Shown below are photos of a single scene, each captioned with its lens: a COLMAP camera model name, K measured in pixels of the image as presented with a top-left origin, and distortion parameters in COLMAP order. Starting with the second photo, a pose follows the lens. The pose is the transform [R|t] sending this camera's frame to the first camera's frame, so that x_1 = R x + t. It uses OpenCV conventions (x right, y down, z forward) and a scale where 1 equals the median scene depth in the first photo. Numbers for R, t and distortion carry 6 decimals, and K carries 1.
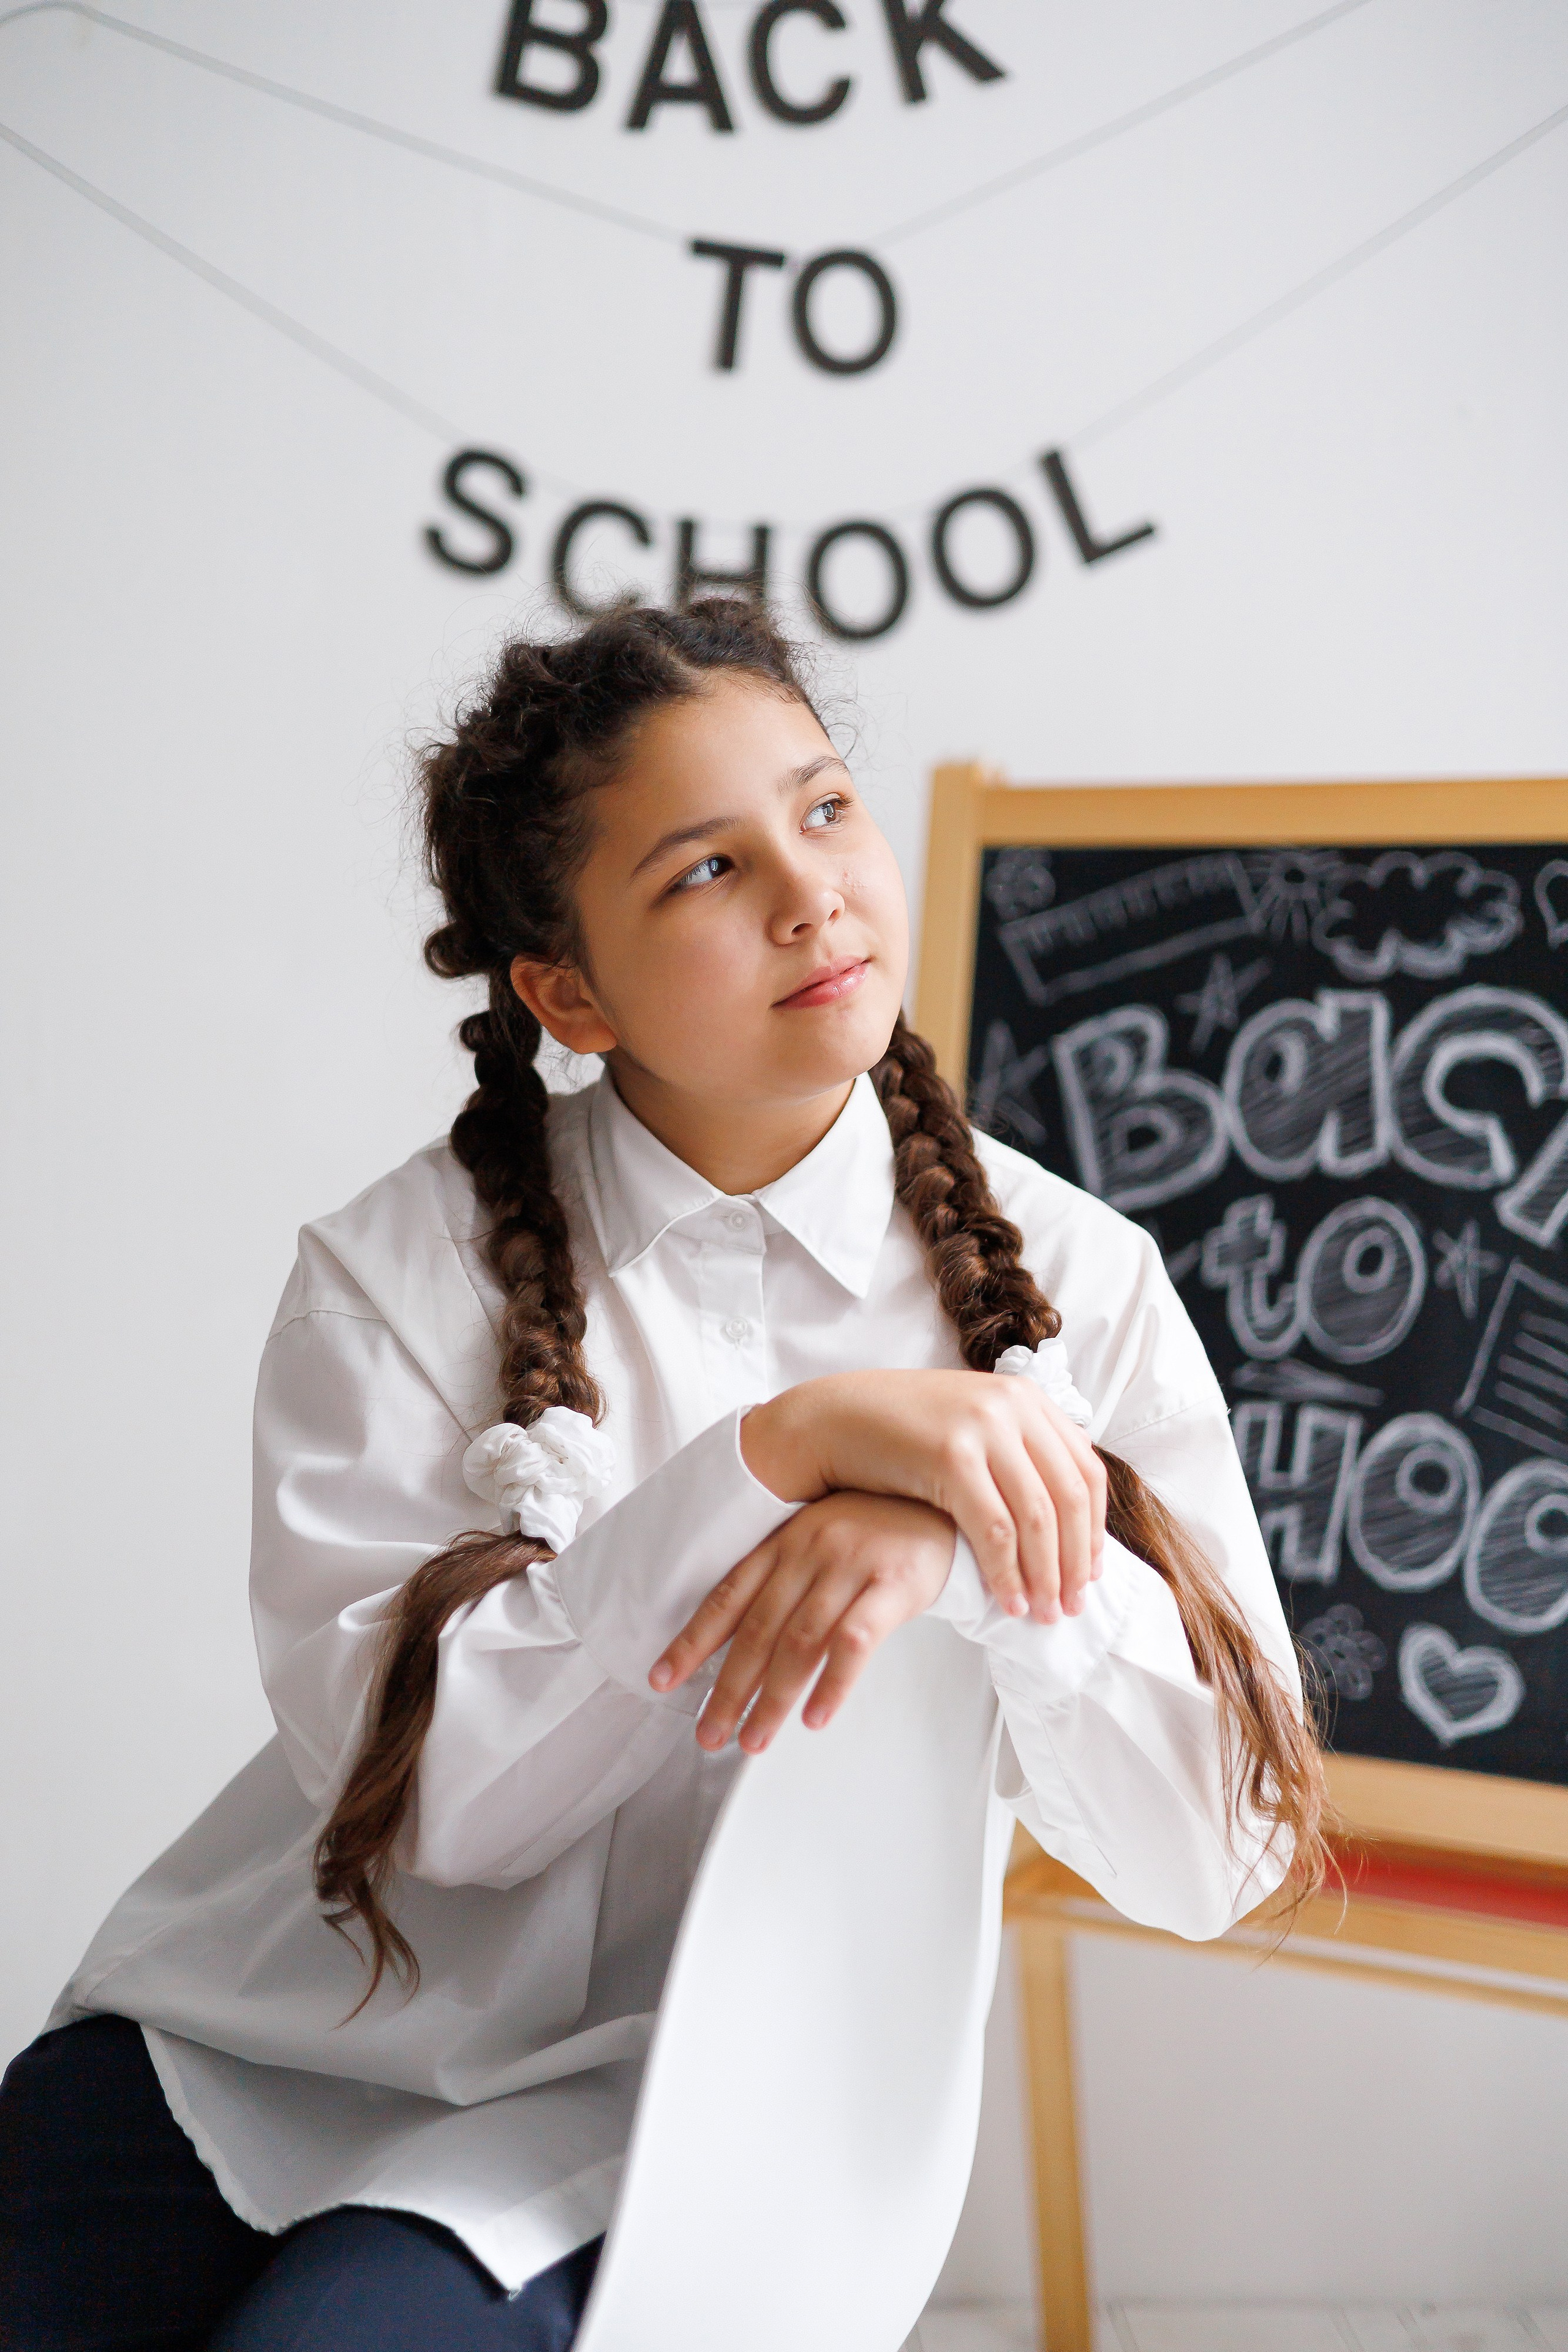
lens RADIAL K [[3395.2, 0, 802.0], [0, 3395.2, 1165.3], [0, 0, 1]] dist [0.226793, 0.000000]
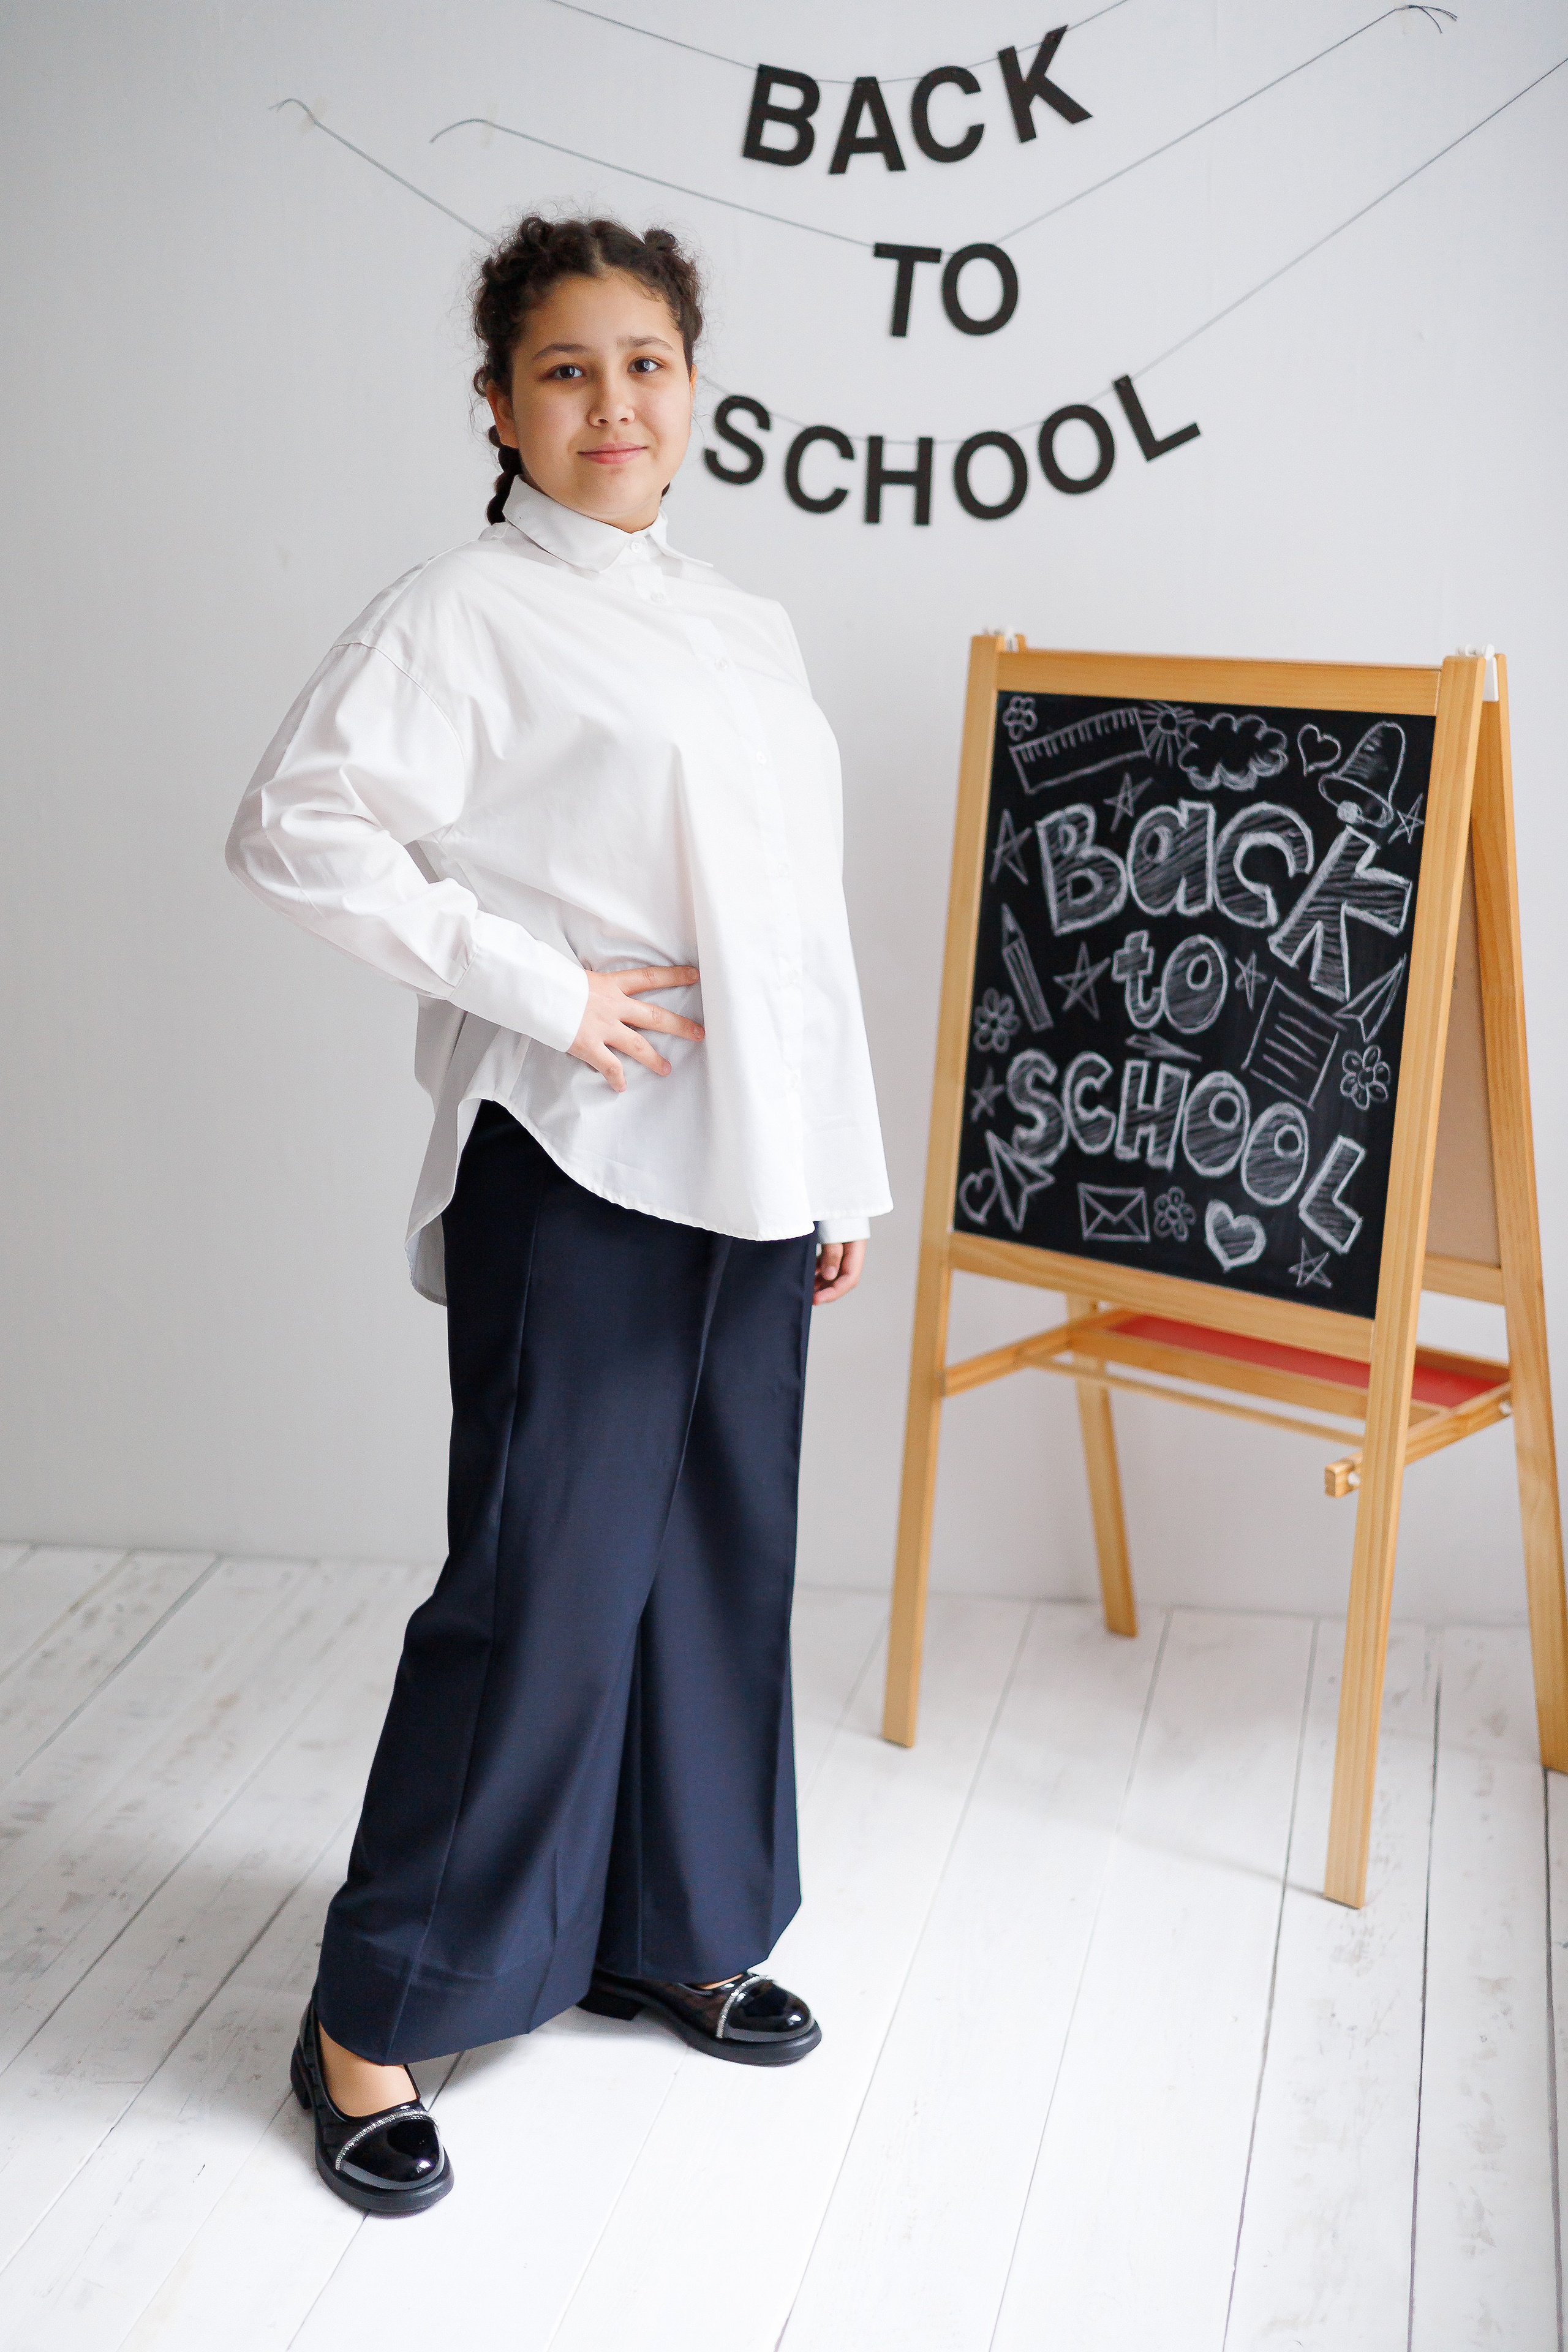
lens RADIAL K [[3395.2, 0, 764.5], [0, 3395.2, 1158.0], [0, 0, 1]] dist [0.226793, 0.000000]
pose [[0.960537, 0.030509, -0.276472, 0.404779], [0.014129, 0.987331, 0.158041, -0.137678], [0.277792, -0.155711, 0.947938, -0.560413]]
